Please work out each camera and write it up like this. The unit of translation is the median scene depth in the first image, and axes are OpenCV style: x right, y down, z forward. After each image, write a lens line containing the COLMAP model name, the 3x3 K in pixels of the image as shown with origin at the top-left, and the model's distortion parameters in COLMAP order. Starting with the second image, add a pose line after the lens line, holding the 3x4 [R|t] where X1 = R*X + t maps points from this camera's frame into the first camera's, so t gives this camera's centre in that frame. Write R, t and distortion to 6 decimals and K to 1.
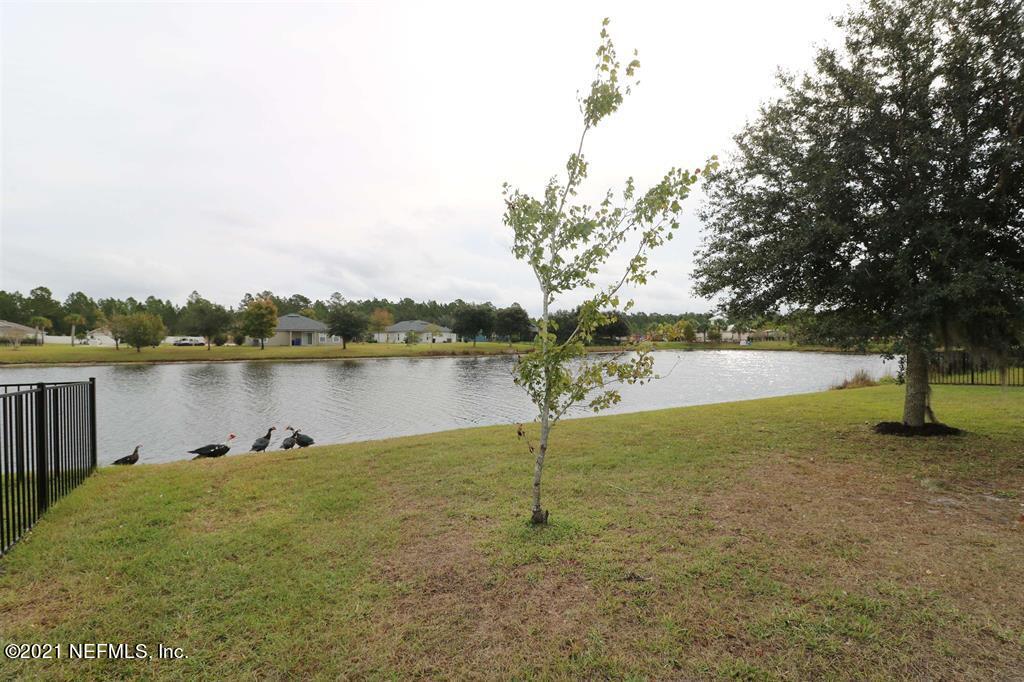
lens RADIAL K [[478.2, 0, 510.6], [0, 478.2, 342.3], [0, 0, 1]] dist [-0.021900, -0.002013]
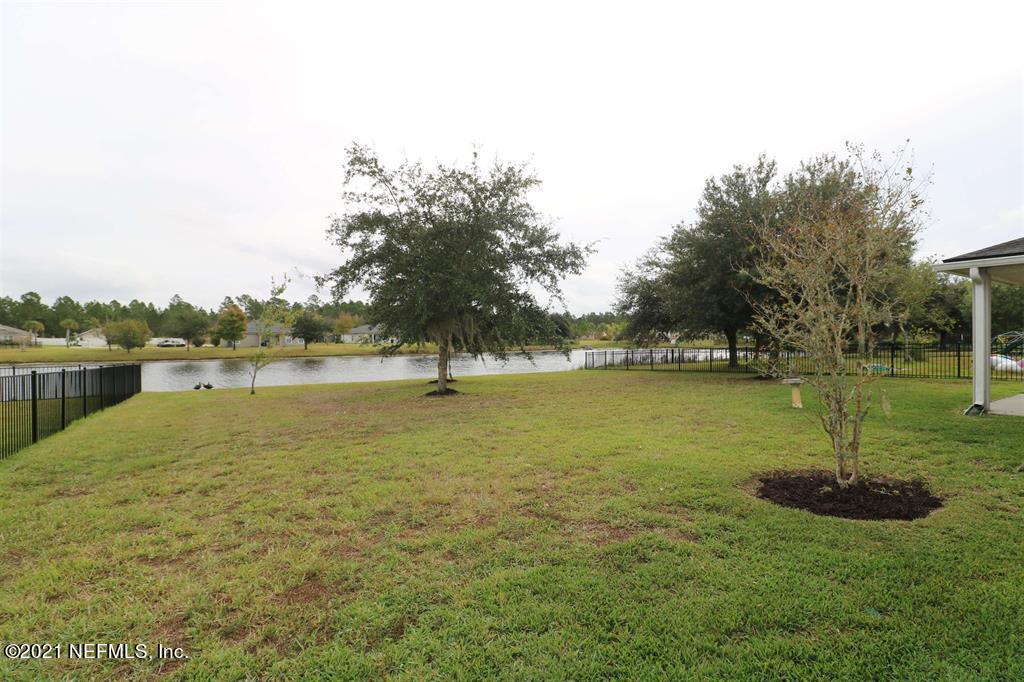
lens RADIAL K [[478.2, 0, 514.5], [0, 478.2, 339.1], [0, 0, 1]] dist [-0.021900, -0.002013]
pose [[0.999489, -0.003603, 0.031770, 0.094916], [0.003694, 0.999989, -0.002835, -0.004198], [-0.031760, 0.002951, 0.999491, -0.140346]]
